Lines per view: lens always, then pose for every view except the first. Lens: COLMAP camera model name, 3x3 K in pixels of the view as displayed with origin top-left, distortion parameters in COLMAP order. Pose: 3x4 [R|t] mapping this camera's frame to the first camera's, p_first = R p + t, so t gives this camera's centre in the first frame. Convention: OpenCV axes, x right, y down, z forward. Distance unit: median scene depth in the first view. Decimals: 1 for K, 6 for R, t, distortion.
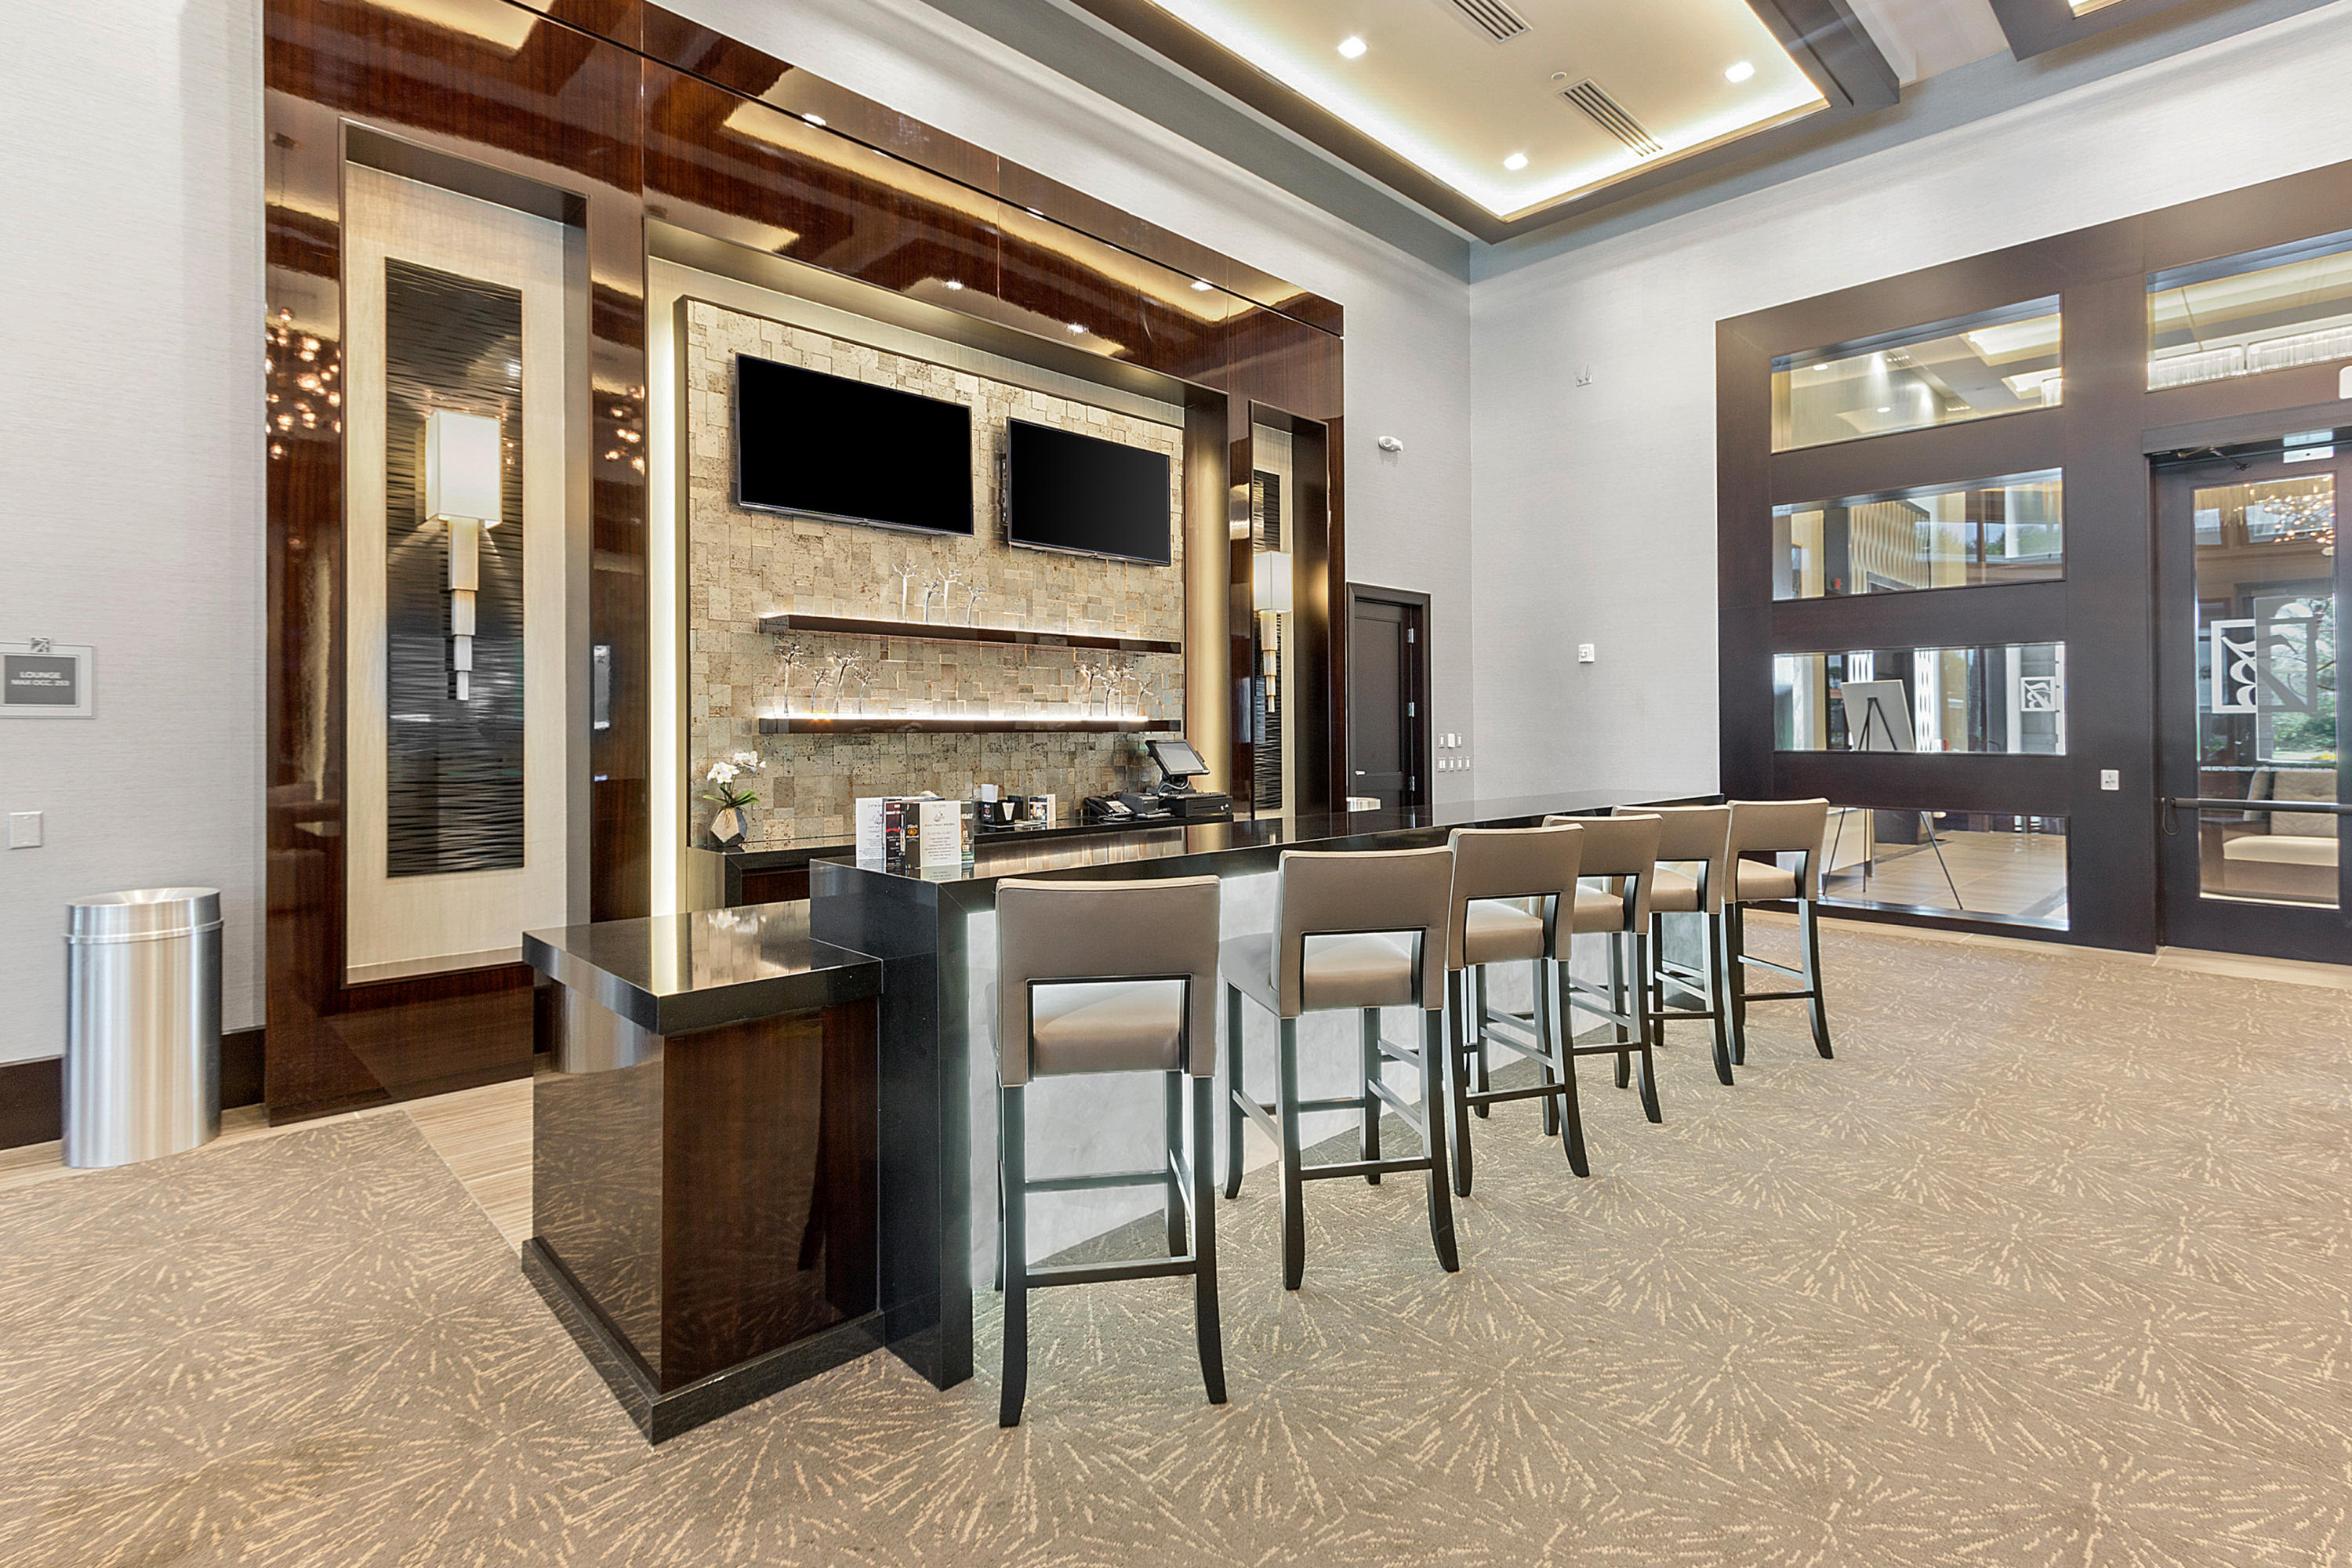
lens RADIAL K [[1026.9, 0, 1171.6], [0, 1026.9, 723.4], [0, 0, 1]] dist [0.003943, 0.000446]
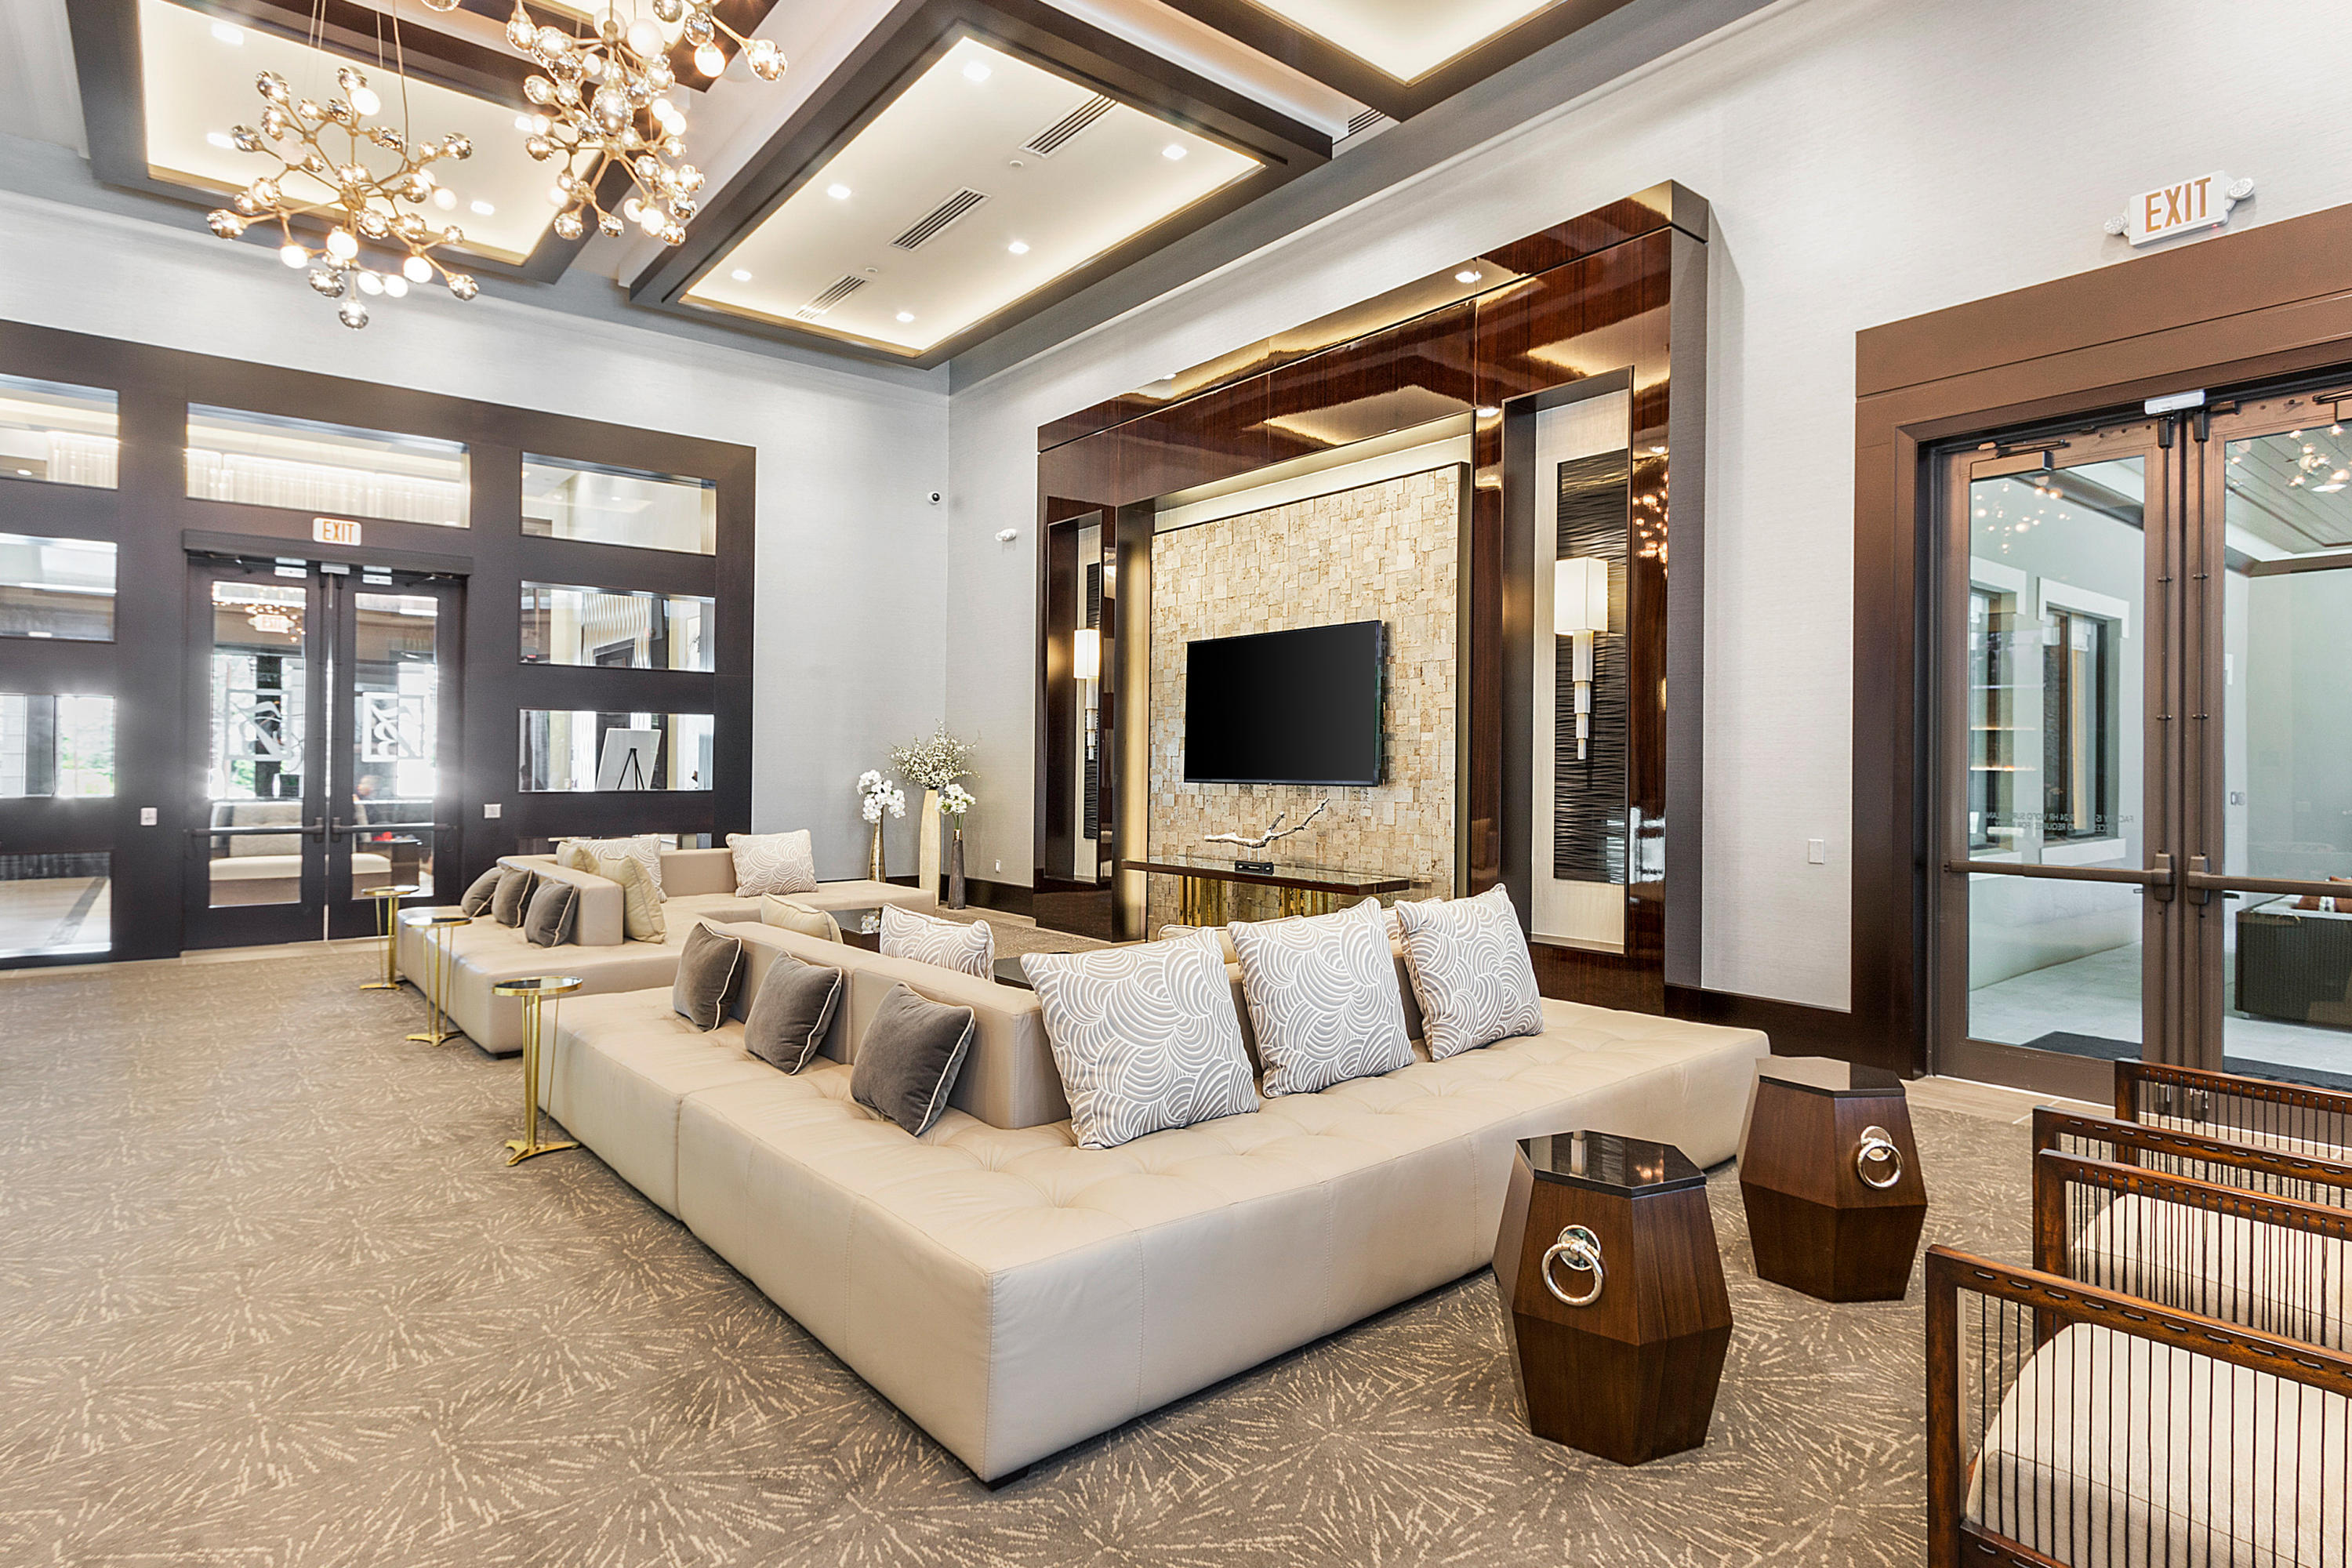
lens RADIAL K [[1236.6, 0, 1176.0], [0, 1236.6, 784.0], [0, 0, 1]] dist [-0.002329, -0.001126]
pose [[0.043816, -0.010328, 0.998986, -0.493483], [0.000072, 0.999947, 0.010335, 0.004772], [-0.999040, -0.000381, 0.043814, -0.252658]]
